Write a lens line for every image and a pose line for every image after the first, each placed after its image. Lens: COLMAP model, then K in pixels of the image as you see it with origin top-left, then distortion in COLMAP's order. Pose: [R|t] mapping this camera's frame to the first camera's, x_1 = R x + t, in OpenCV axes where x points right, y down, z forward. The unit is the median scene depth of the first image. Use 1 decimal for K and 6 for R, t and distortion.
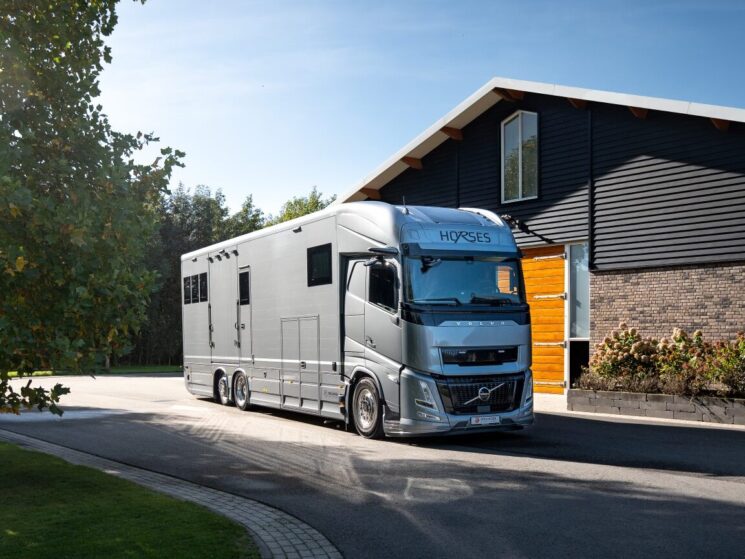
lens RADIAL K [[1118.6, 0, 372.5], [0, 1118.6, 279.5], [0, 0, 1]] dist [0.008005, 0.004664]
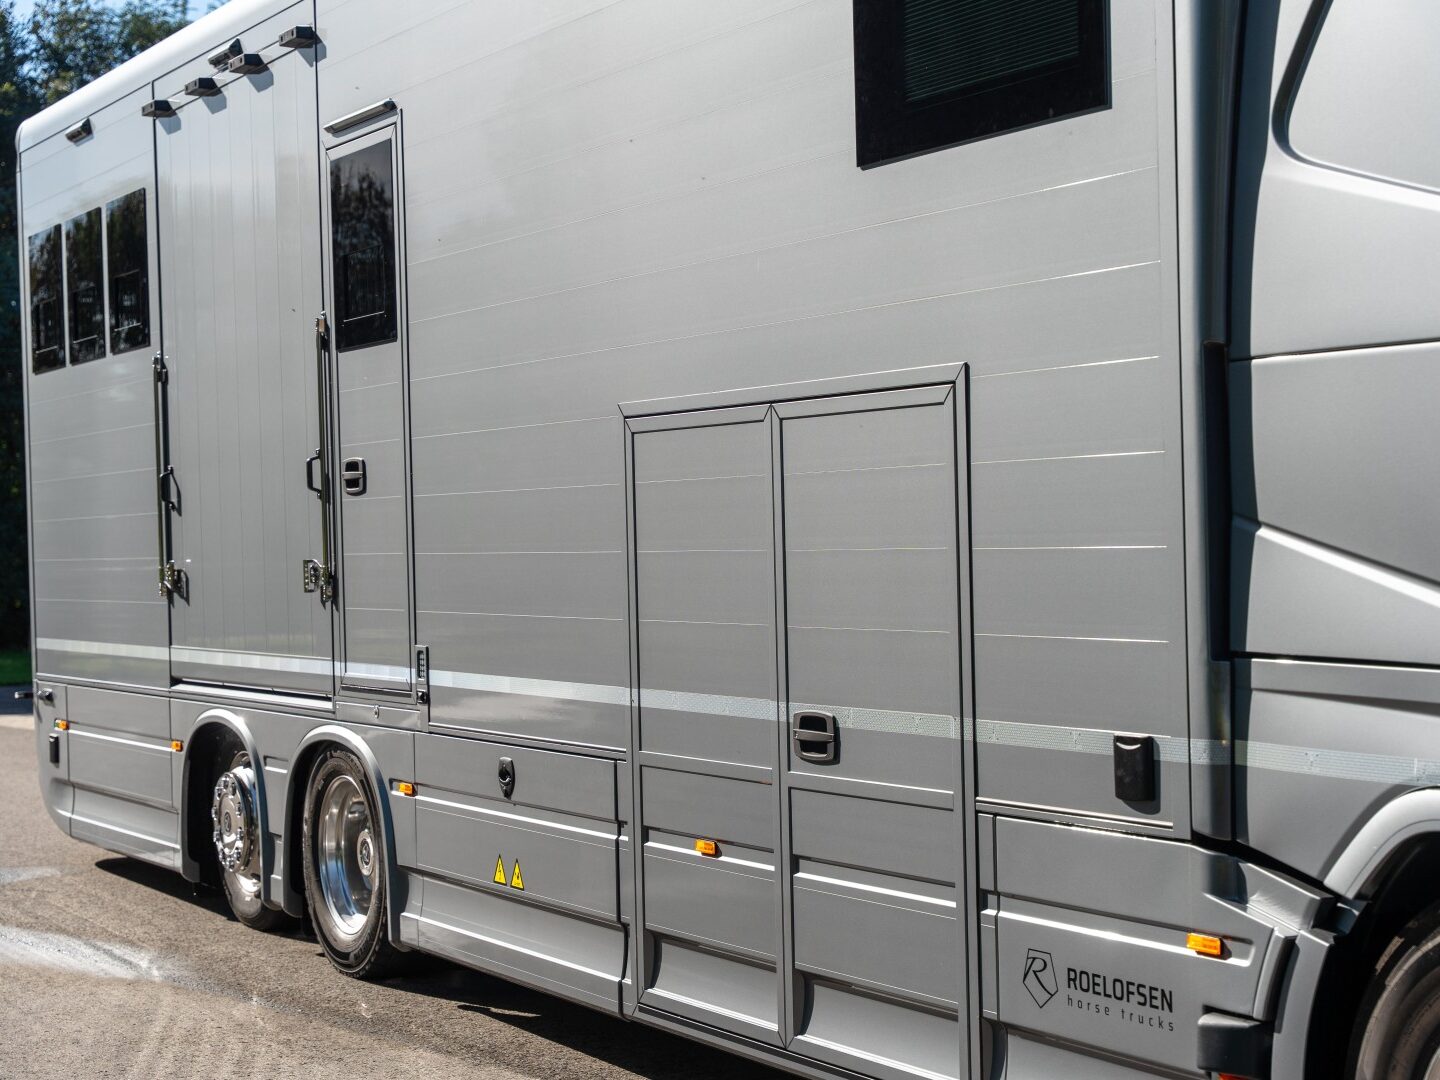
lens RADIAL K [[1879.2, 0, 720.0], [0, 1879.2, 540.0], [0, 0, 1]] dist [0.066809, 0.008147]
pose [[0.994719, 0.001331, 0.102629, -0.090174], [-0.005798, 0.999048, 0.043245, 0.038665], [-0.102474, -0.043612, 0.993779, 0.711305]]
